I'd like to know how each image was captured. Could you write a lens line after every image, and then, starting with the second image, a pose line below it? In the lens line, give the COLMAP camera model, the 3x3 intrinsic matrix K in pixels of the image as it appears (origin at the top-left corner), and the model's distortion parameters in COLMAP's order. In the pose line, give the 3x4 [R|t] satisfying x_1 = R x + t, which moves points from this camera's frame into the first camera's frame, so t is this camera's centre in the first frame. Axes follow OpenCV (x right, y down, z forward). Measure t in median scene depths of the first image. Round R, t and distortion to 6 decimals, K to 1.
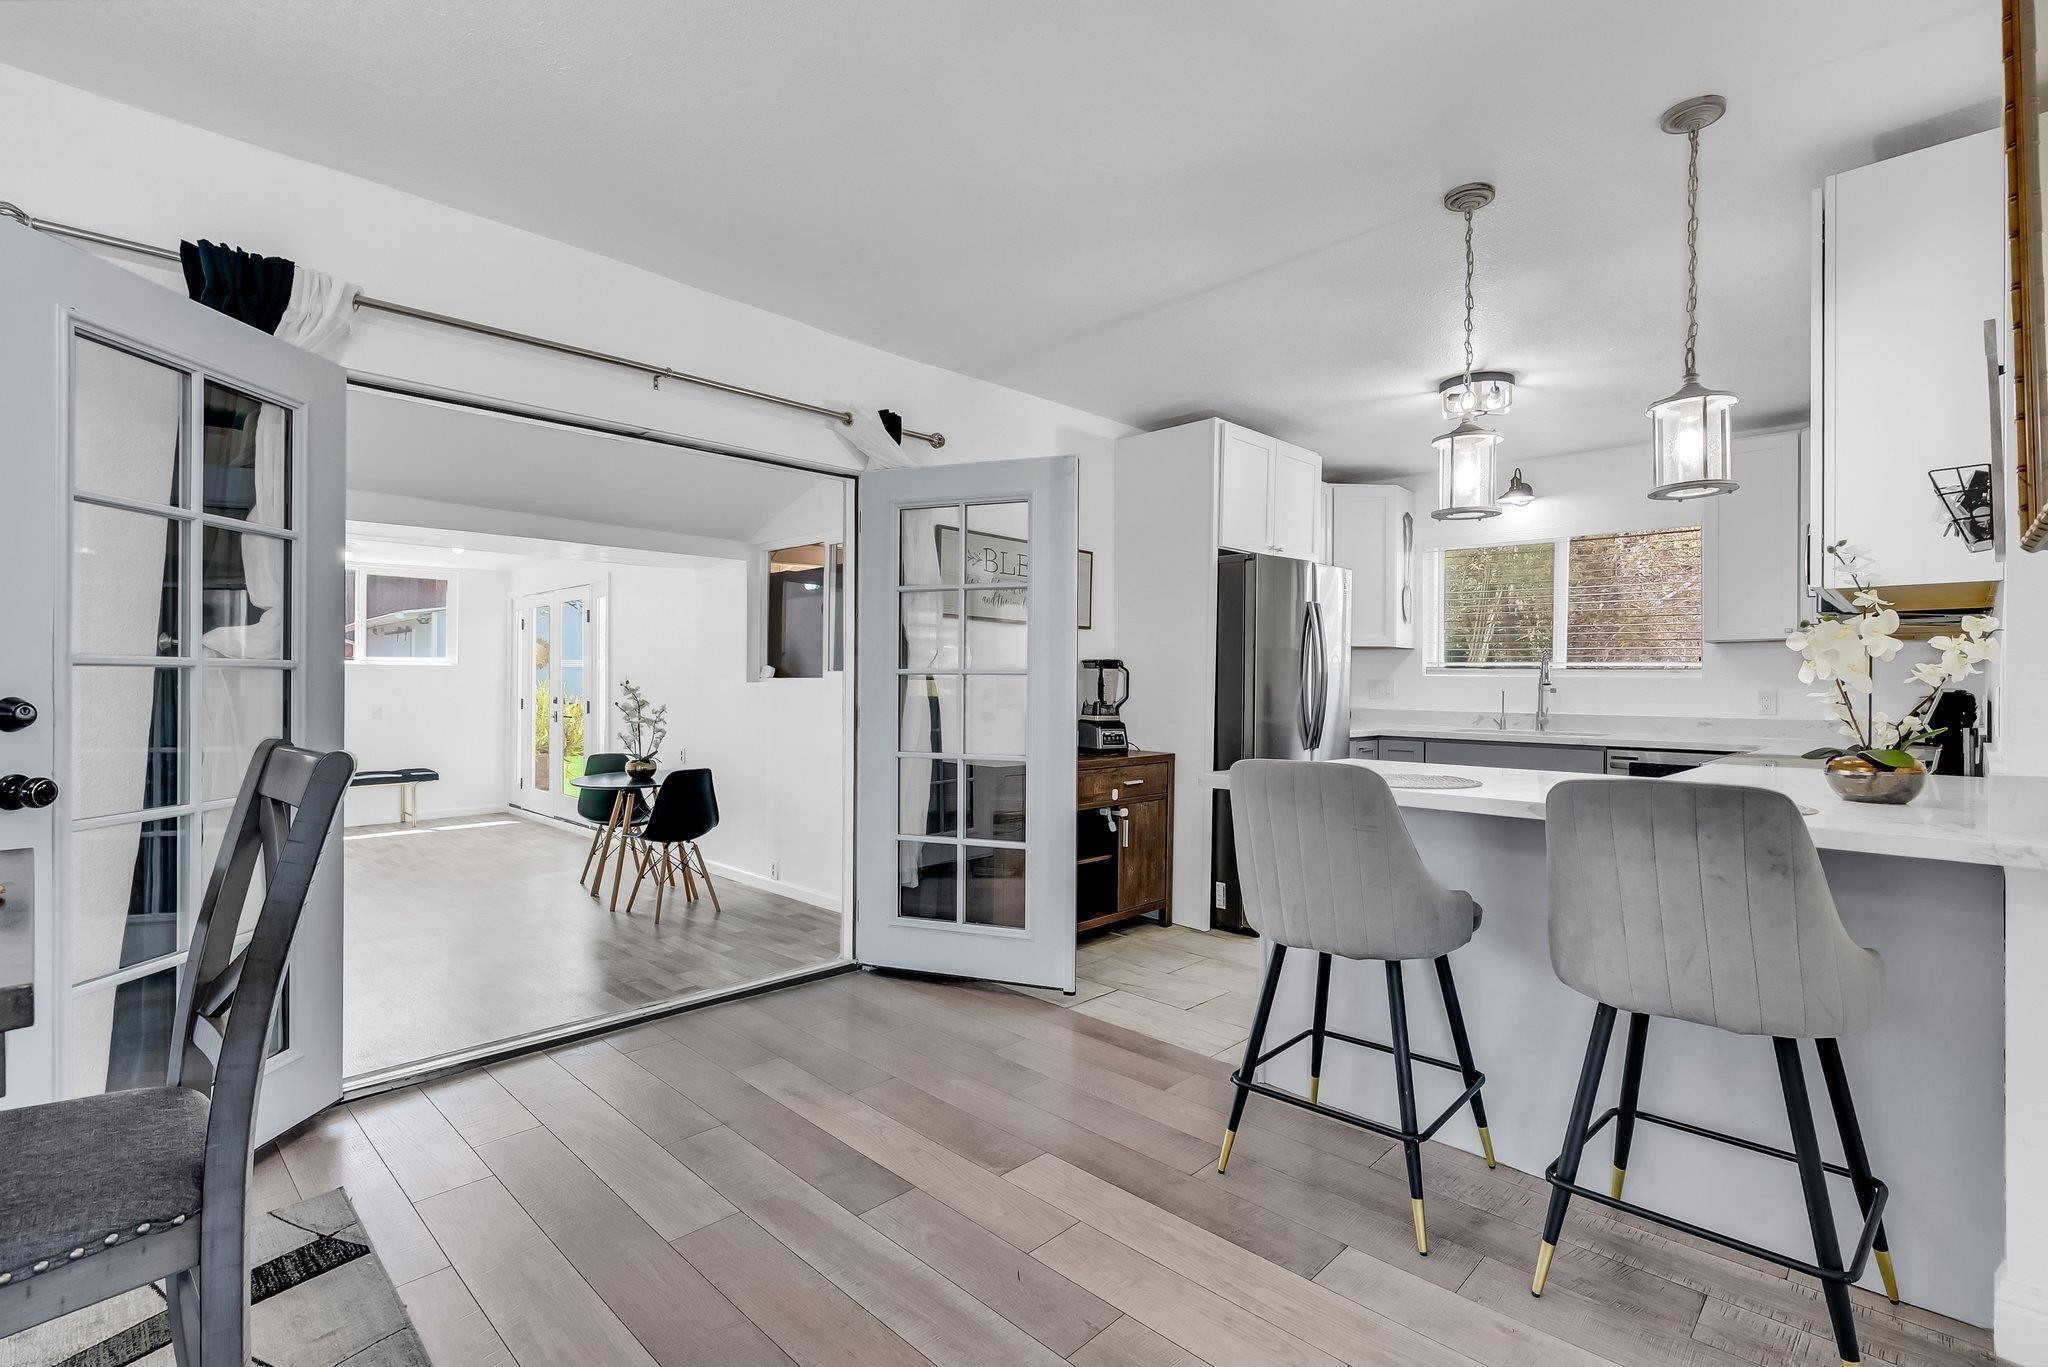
lens RADIAL K [[935.5, 0, 1020.6], [0, 935.5, 688.1], [0, 0, 1]] dist [0.000089, 0.000821]
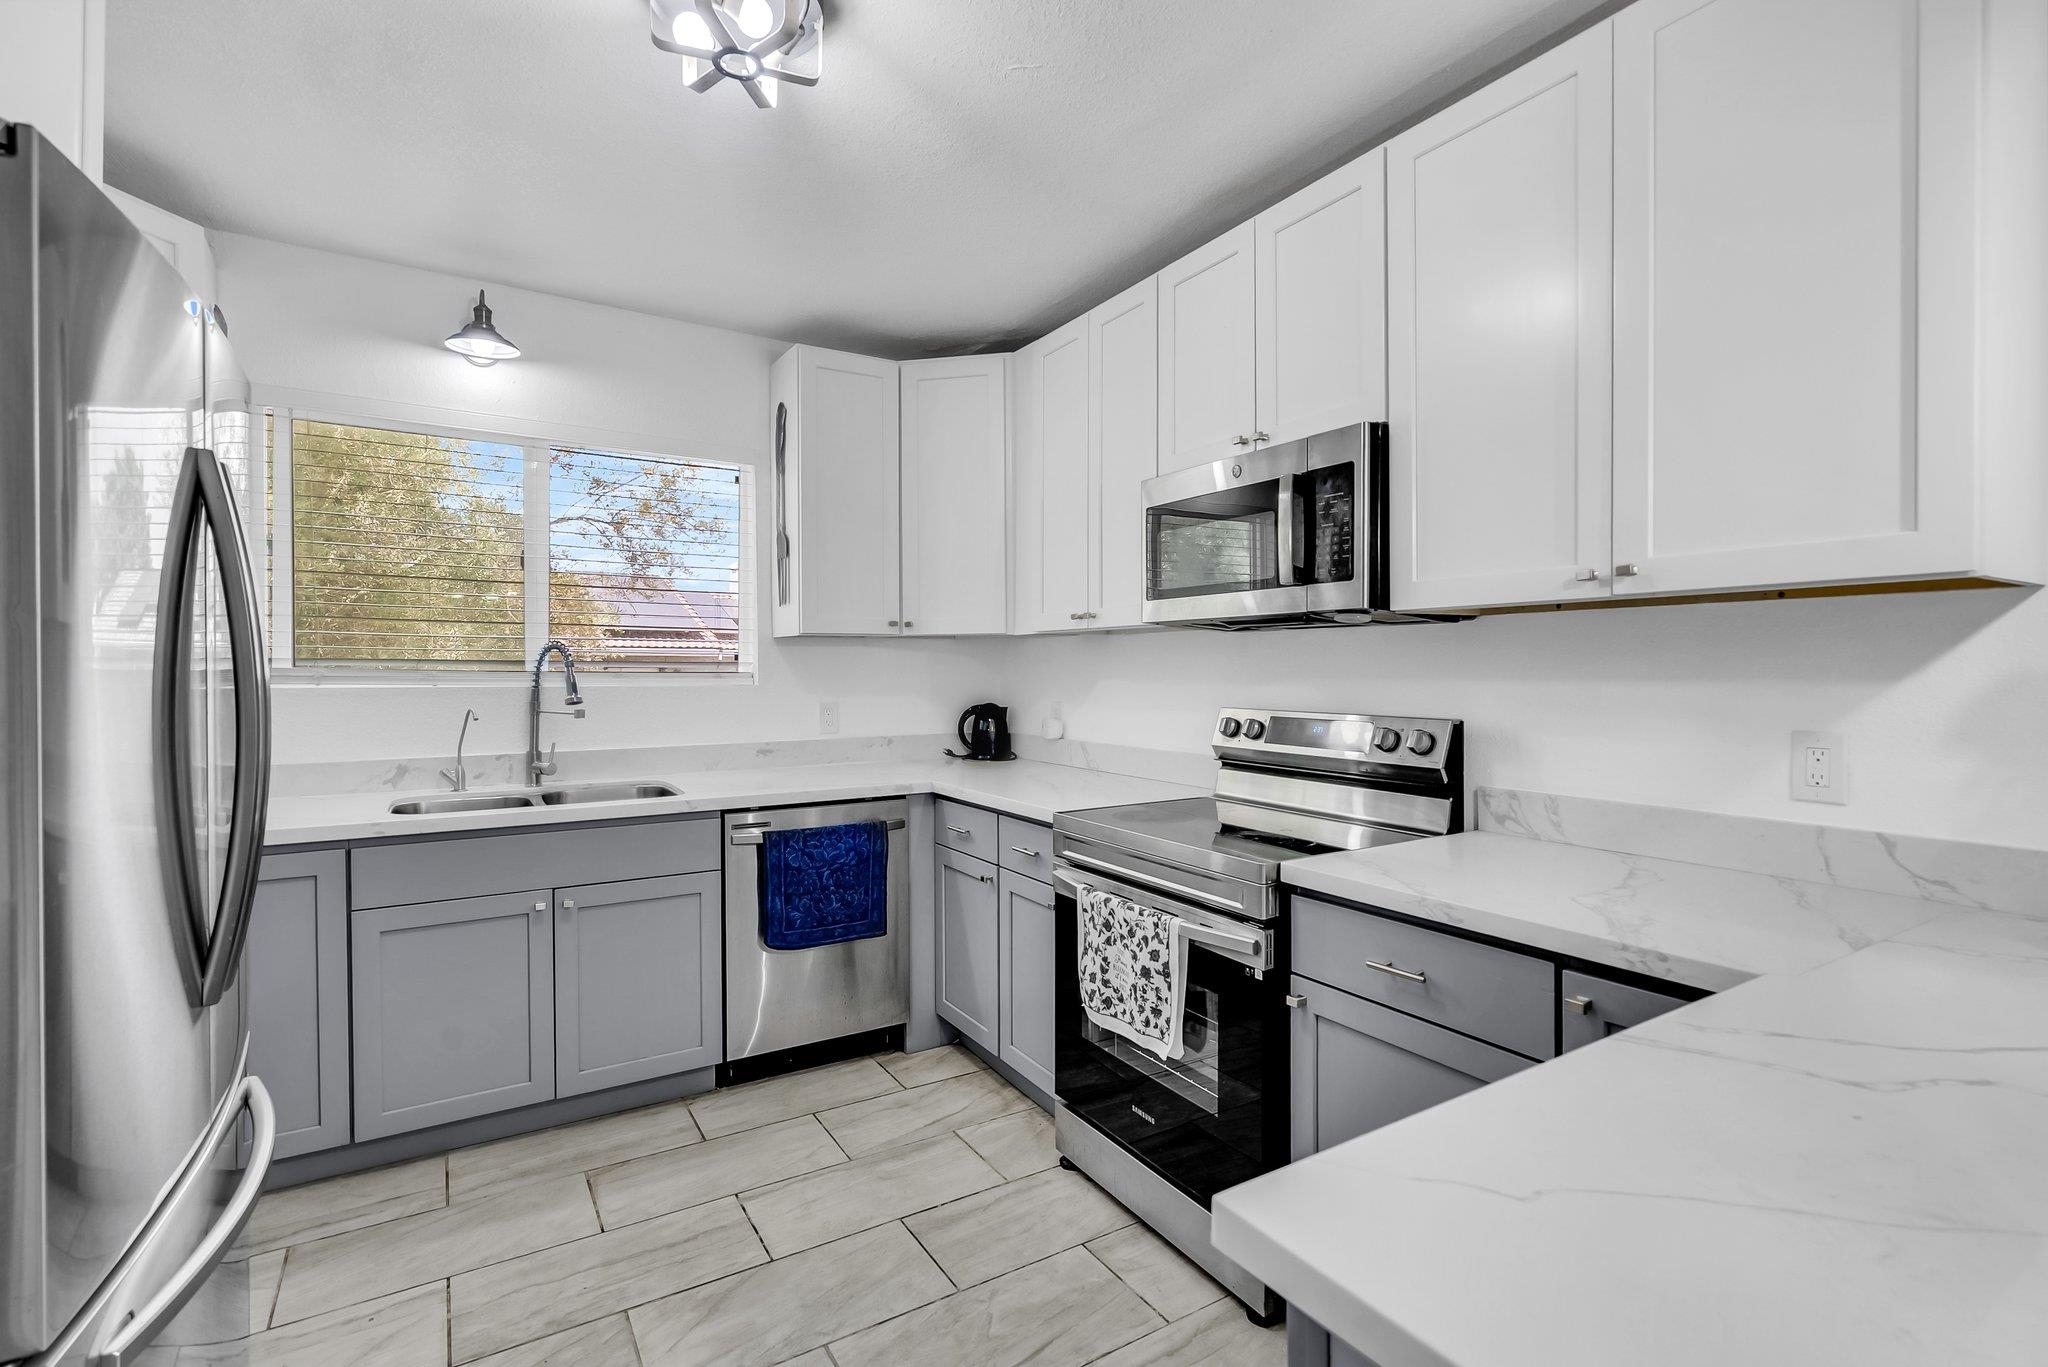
lens RADIAL K [[955.9, 0, 1036.8], [0, 955.9, 683.2], [0, 0, 1]] dist [0.000067, 0.000289]
pose [[0.234857, -0.017189, 0.971878, 0.192828], [0.004963, 0.999852, 0.016485, -0.051979], [-0.972017, 0.000952, 0.234908, 1.363994]]
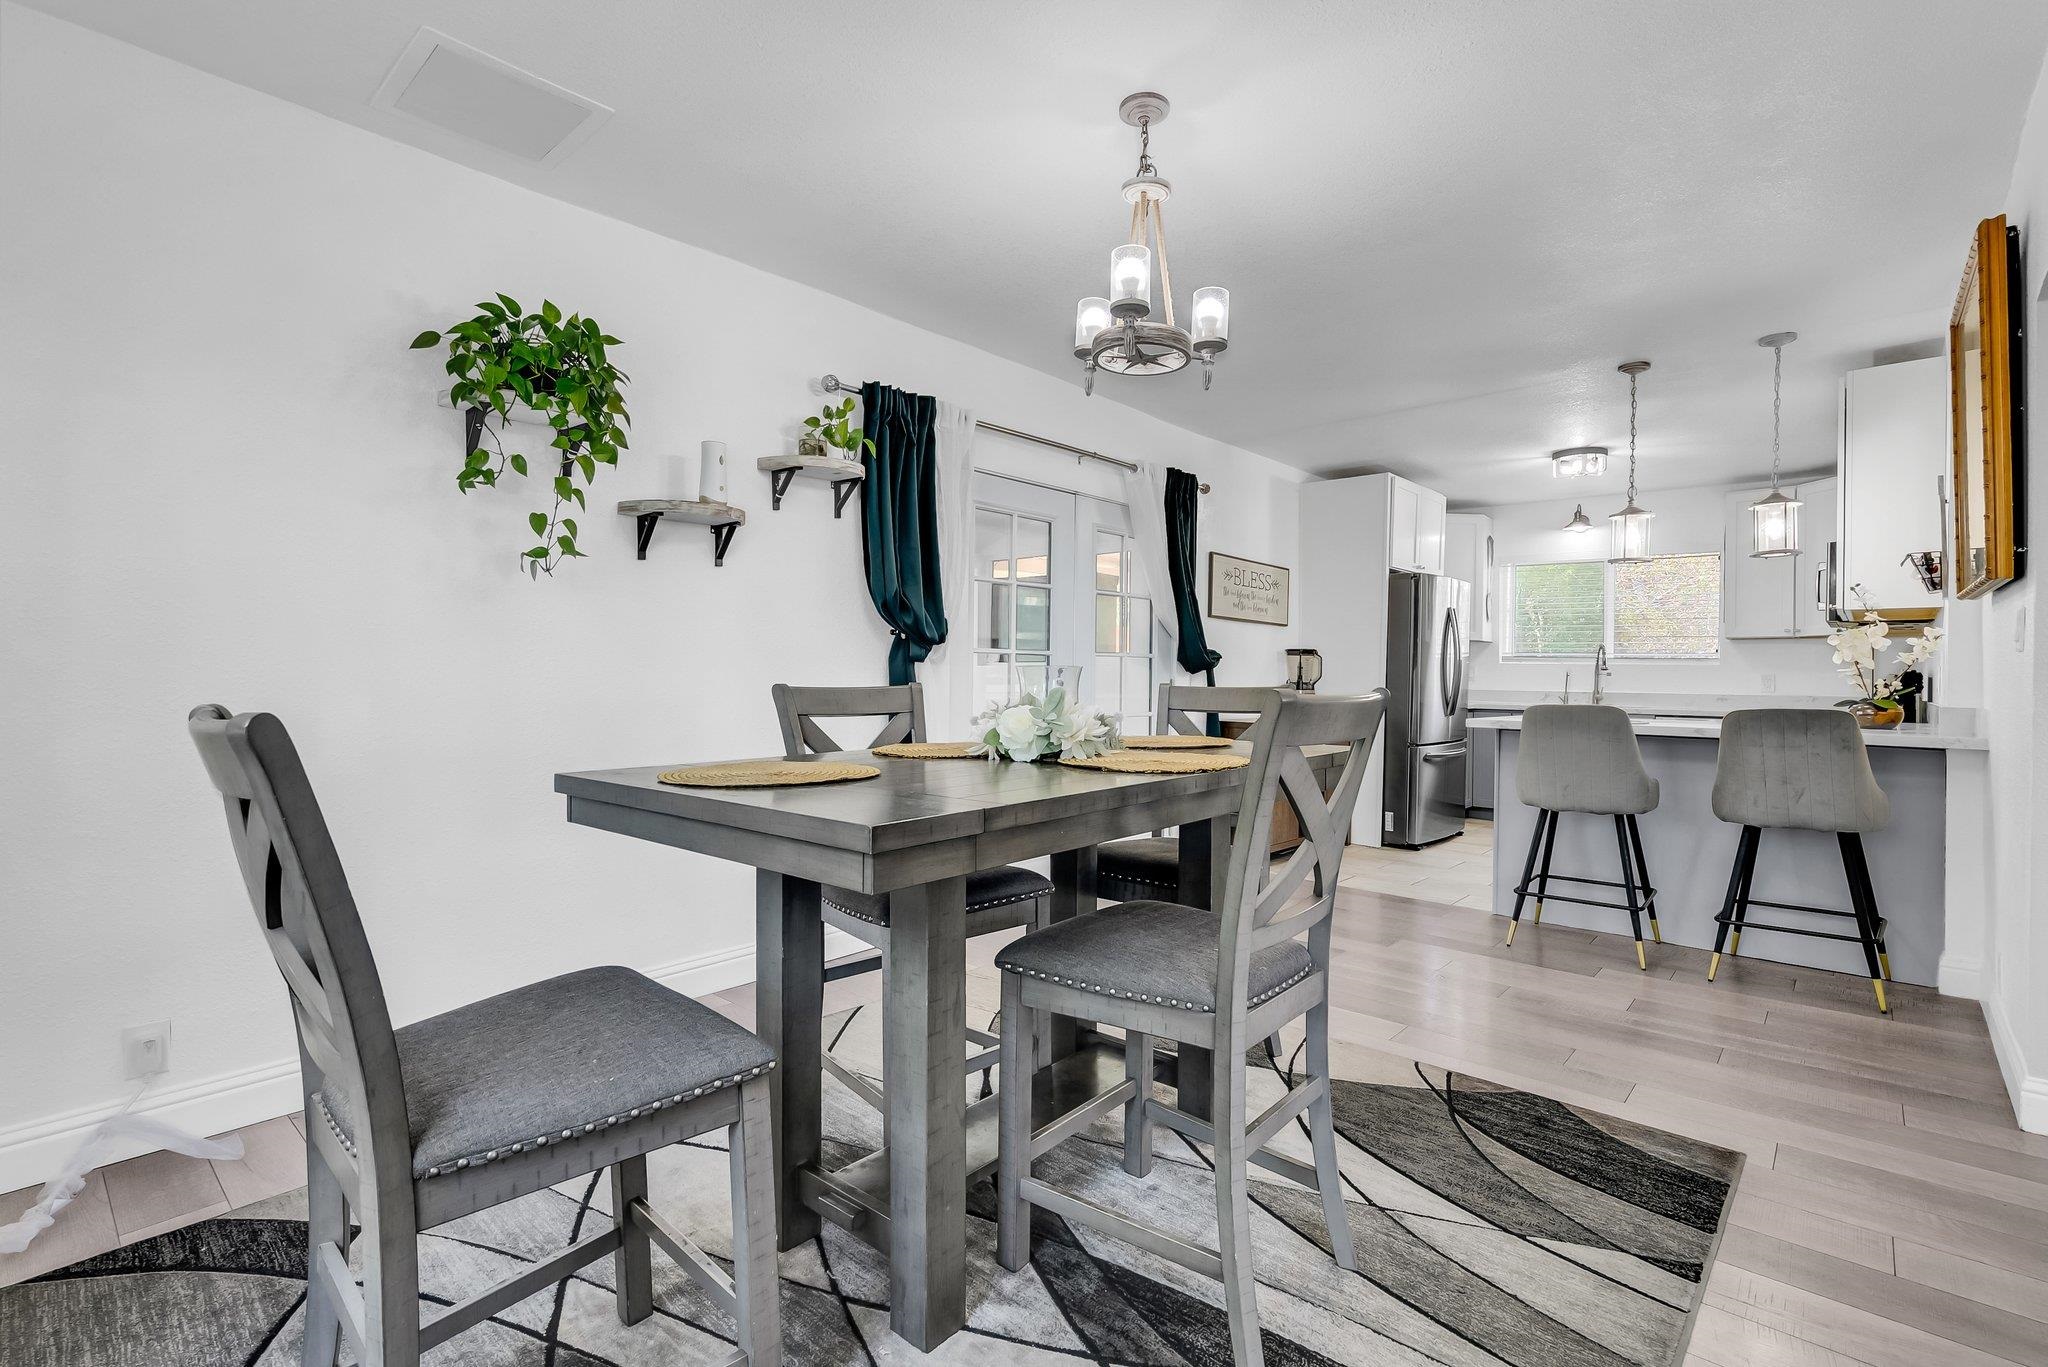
lens RADIAL K [[944.3, 0, 1024.0], [0, 944.3, 683.5], [0, 0, 1]] dist [0.001792, 0.000798]
pose [[0.998625, 0.004154, 0.052254, -0.735756], [-0.004398, 0.999980, 0.004560, 0.029180], [-0.052234, -0.004783, 0.998623, -0.658754]]
